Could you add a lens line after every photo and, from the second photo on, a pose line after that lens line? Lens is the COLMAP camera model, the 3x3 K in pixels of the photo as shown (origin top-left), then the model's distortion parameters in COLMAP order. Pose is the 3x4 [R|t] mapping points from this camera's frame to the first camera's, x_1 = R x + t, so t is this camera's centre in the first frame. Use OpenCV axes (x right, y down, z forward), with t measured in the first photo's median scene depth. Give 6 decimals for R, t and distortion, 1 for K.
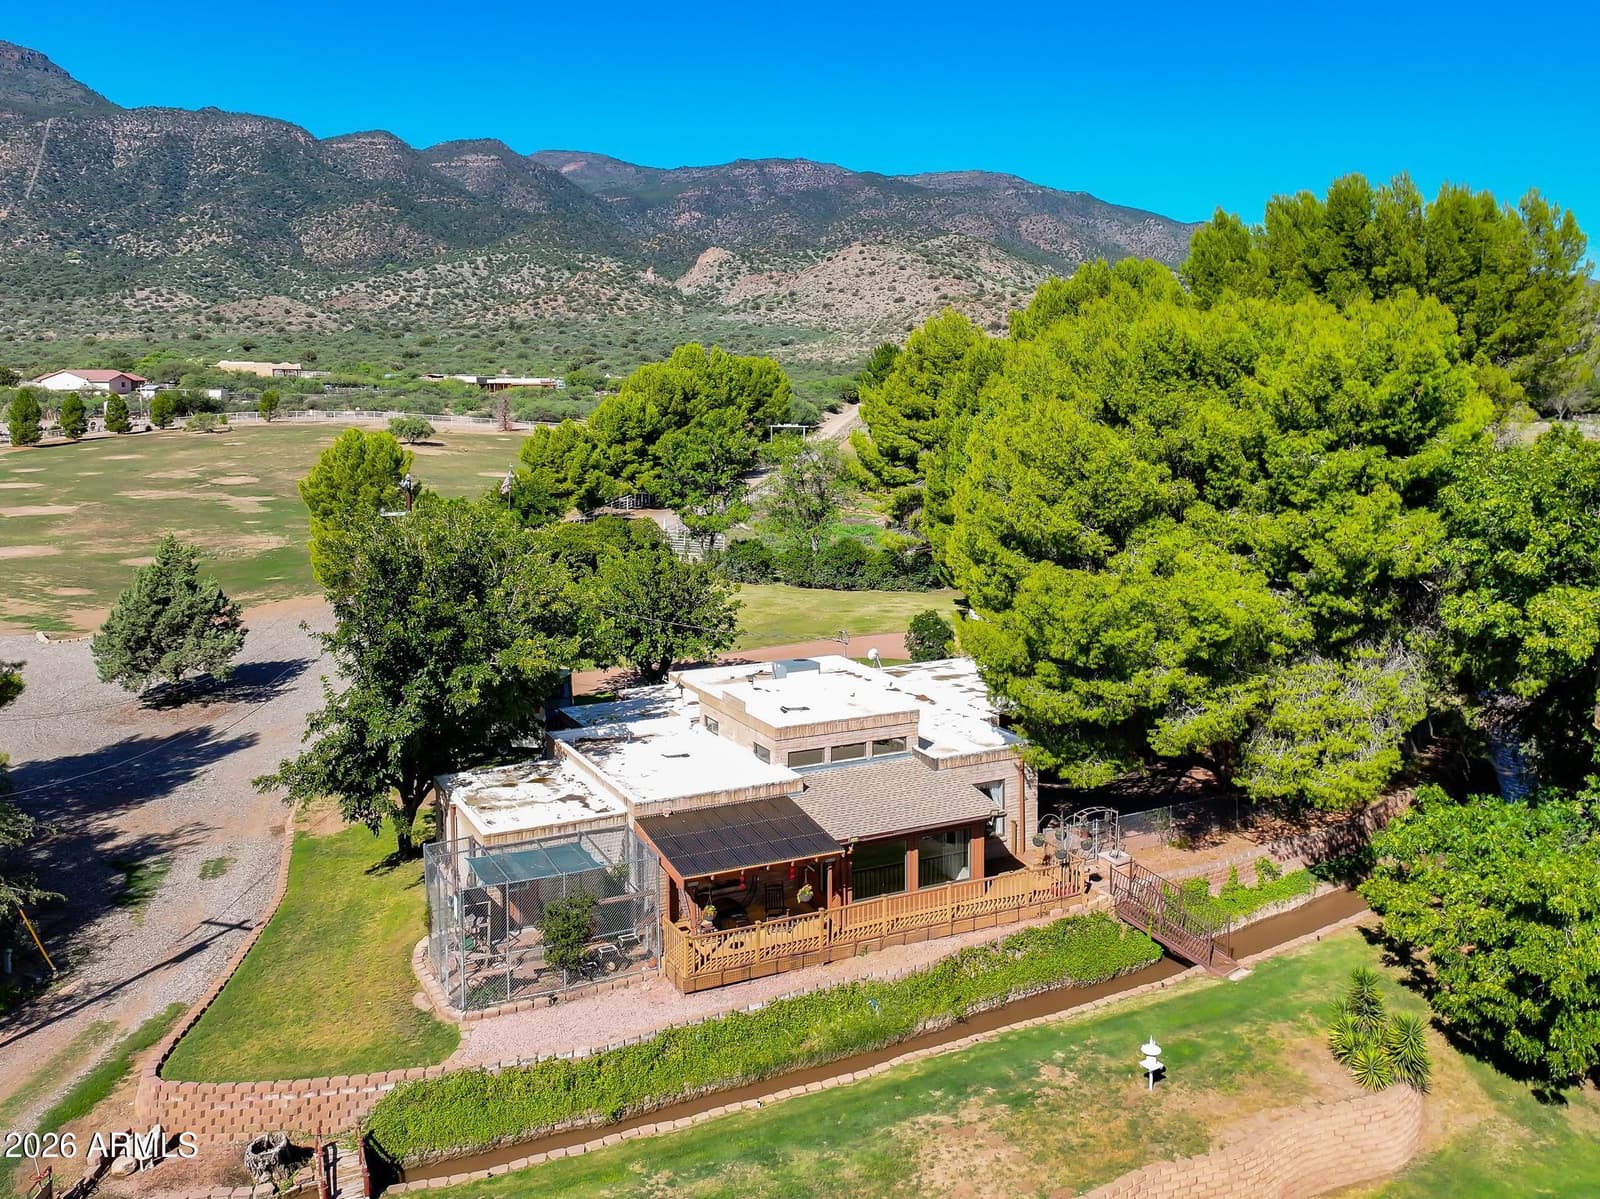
lens RADIAL K [[1401.9, 0, 867.6], [0, 1401.9, 462.7], [0, 0, 1]] dist [0.003527, 0.002802]
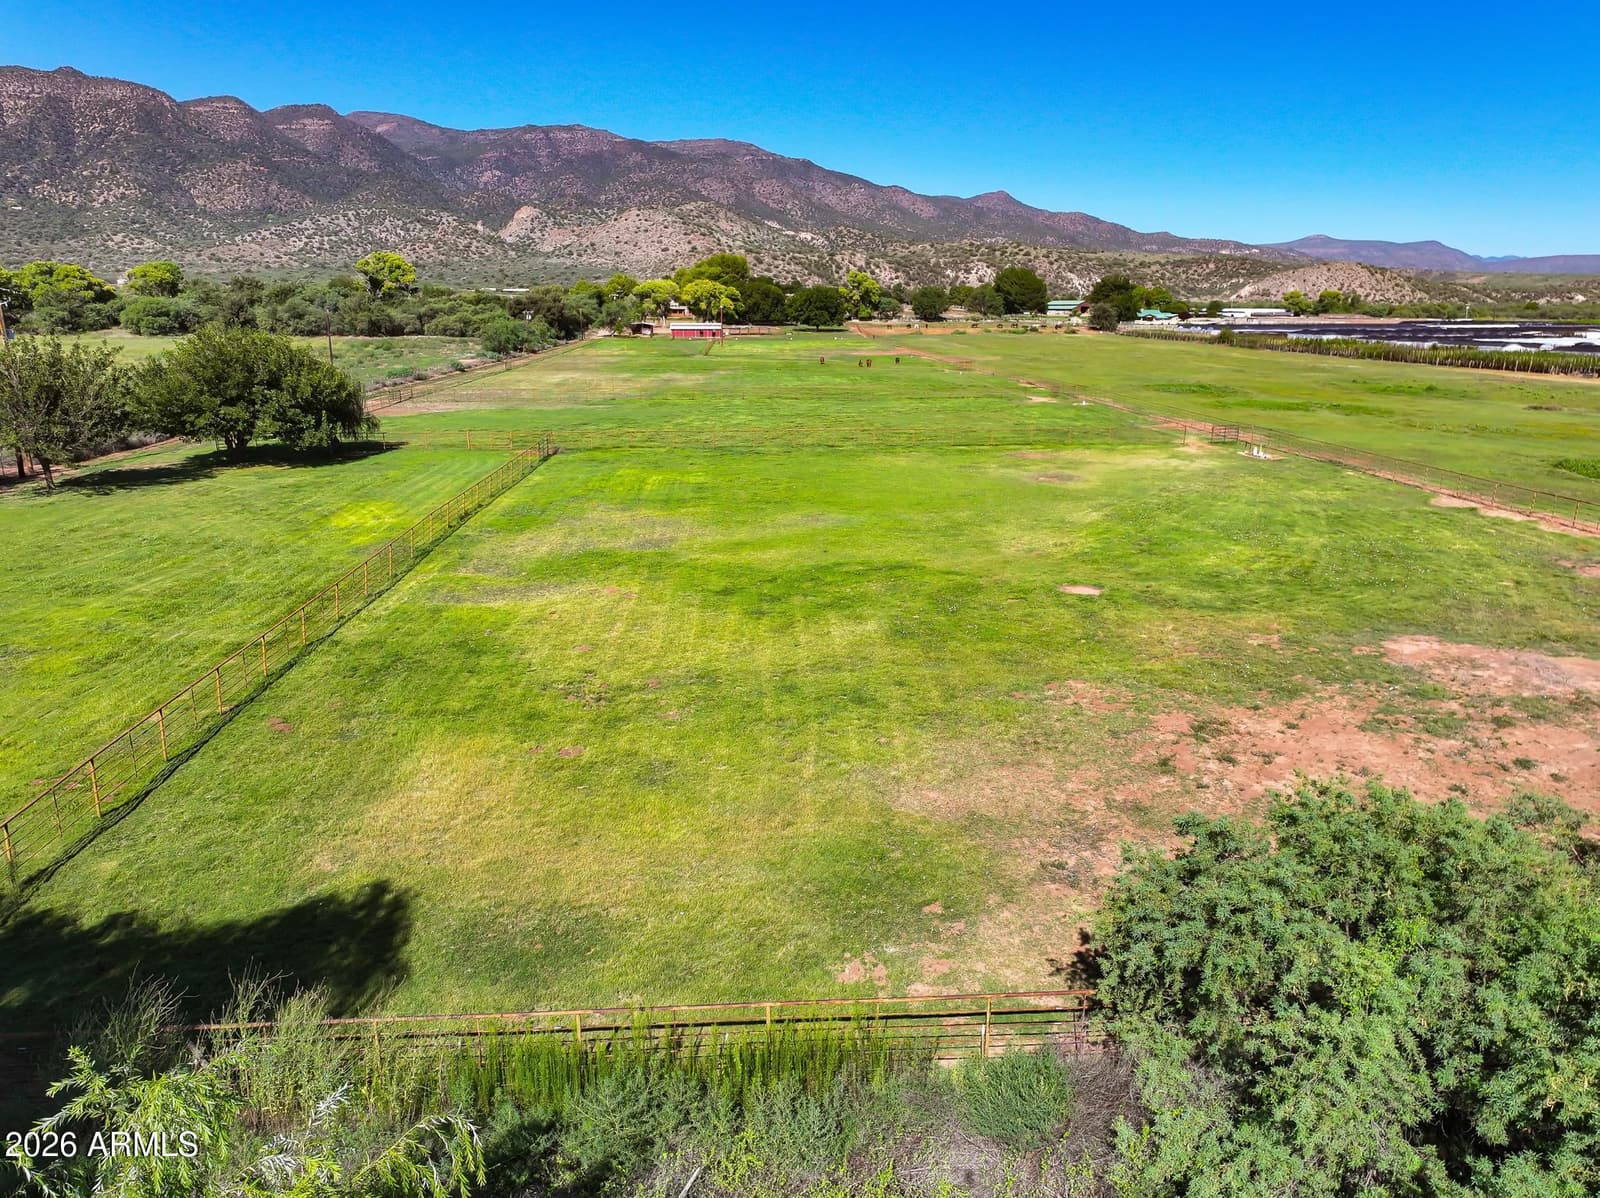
lens RADIAL K [[1115.1, 0, 803.9], [0, 1115.1, 594.6], [0, 0, 1]] dist [0.001049, 0.013641]
pose [[0.989644, -0.032949, 0.139714, -0.007030], [0.006213, 0.982219, 0.187634, 0.018875], [-0.143412, -0.184823, 0.972252, -0.198493]]
